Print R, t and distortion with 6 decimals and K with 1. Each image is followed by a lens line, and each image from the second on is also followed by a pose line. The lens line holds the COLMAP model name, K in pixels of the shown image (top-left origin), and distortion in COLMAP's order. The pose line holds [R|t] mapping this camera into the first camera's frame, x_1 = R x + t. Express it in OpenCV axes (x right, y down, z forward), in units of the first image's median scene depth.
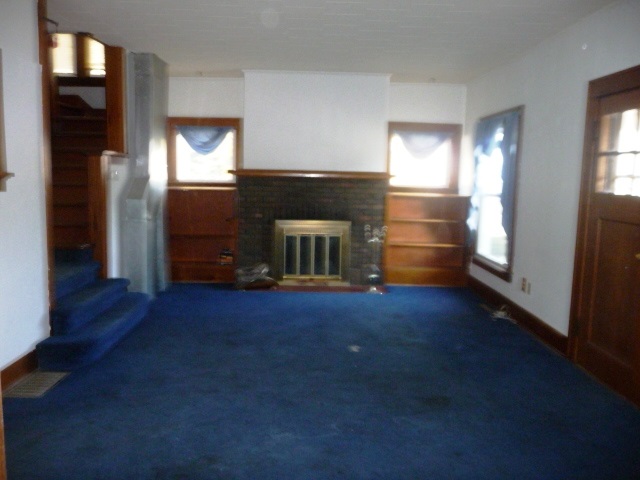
lens RADIAL K [[526.4, 0, 317.7], [0, 526.4, 240.3], [0, 0, 1]] dist [-0.012879, -0.006240]
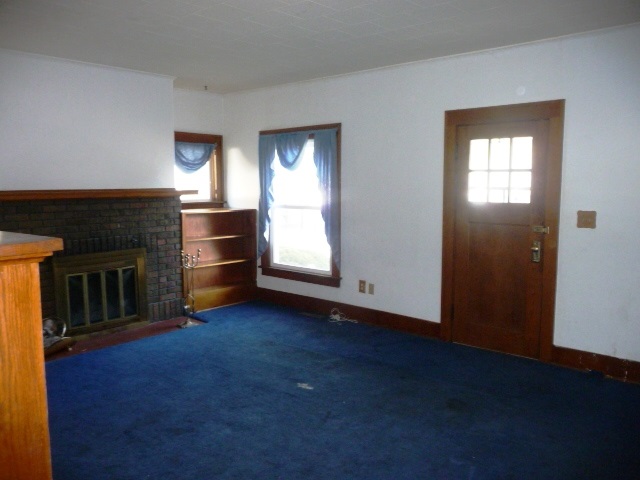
lens RADIAL K [[526.4, 0, 317.7], [0, 526.4, 240.3], [0, 0, 1]] dist [-0.012879, -0.006240]
pose [[0.681383, -0.107352, 0.724012, -0.360656], [0.110513, 0.992935, 0.043220, -0.054757], [-0.723536, 0.050564, 0.688432, 0.225565]]
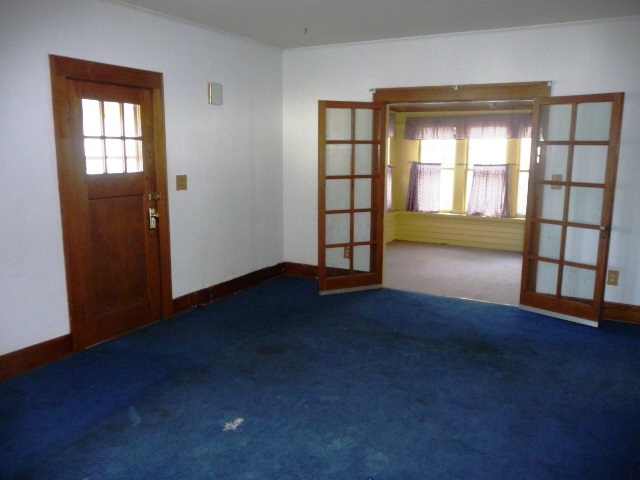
lens RADIAL K [[526.4, 0, 317.7], [0, 526.4, 240.3], [0, 0, 1]] dist [-0.012879, -0.006240]
pose [[-0.864791, -0.110179, 0.489895, -0.218549], [0.041201, 0.956770, 0.287912, -0.143025], [-0.500439, 0.269168, -0.822867, 0.952589]]
